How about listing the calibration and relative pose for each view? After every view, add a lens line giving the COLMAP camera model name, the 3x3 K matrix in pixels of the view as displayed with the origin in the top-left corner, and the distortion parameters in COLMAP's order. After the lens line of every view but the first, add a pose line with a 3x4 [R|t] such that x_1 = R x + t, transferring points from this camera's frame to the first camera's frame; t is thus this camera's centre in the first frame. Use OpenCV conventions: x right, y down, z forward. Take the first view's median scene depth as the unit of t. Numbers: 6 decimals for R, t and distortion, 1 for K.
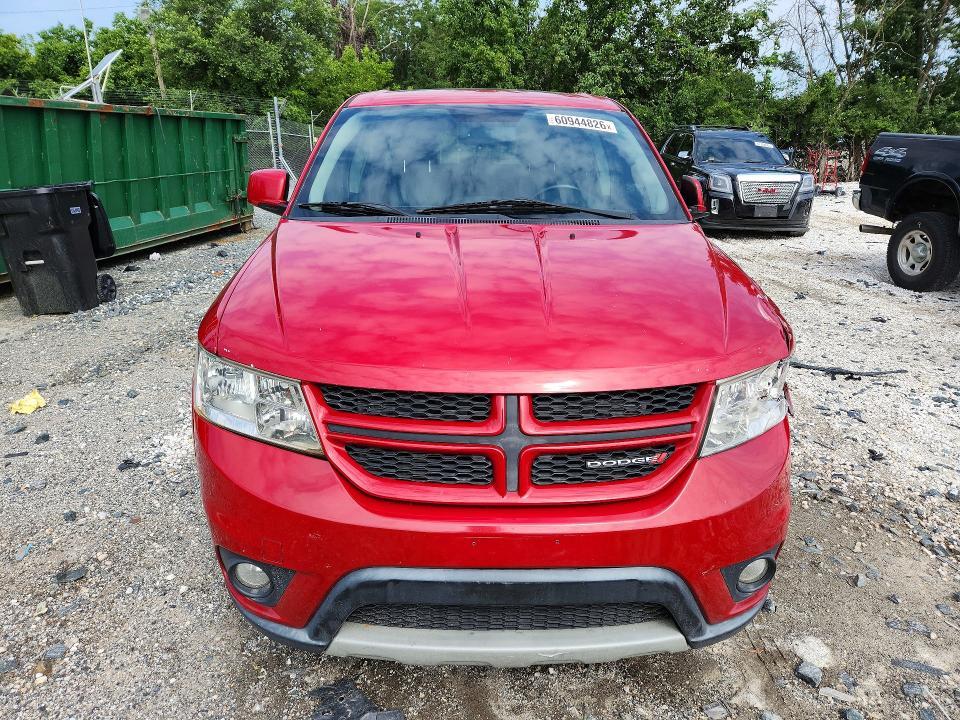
lens RADIAL K [[665.4, 0, 477.0], [0, 665.4, 358.7], [0, 0, 1]] dist [0.045579, -0.047219]
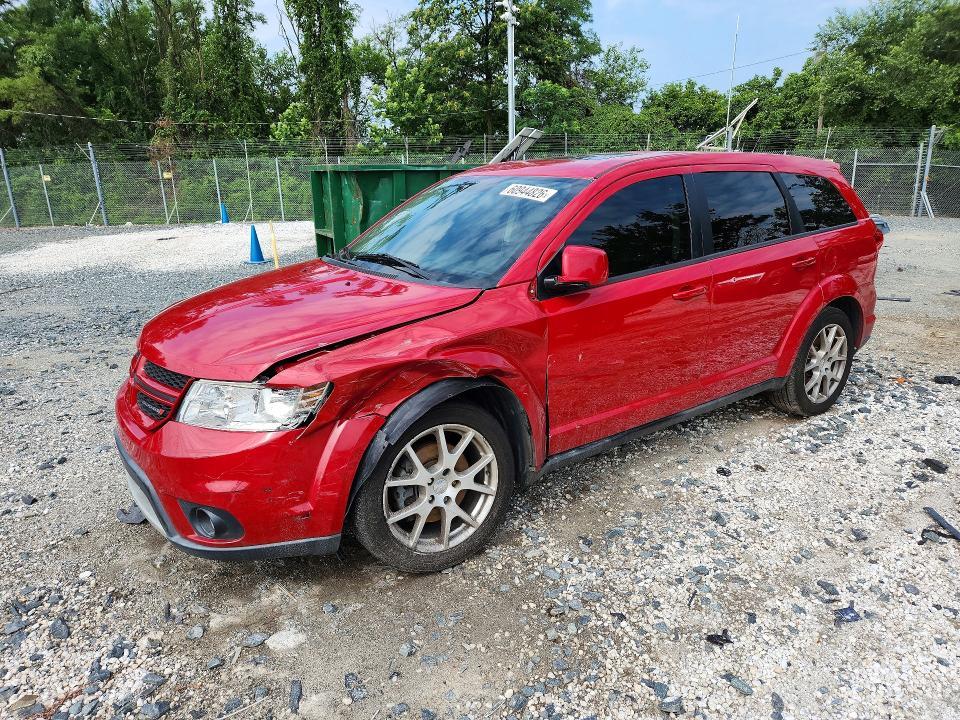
lens RADIAL K [[665.4, 0, 477.0], [0, 665.4, 358.7], [0, 0, 1]] dist [0.045579, -0.047219]
pose [[0.539730, 0.201992, -0.817246, 0.160956], [-0.236163, 0.968135, 0.083318, -0.024075], [0.808034, 0.148034, 0.570234, 0.052704]]
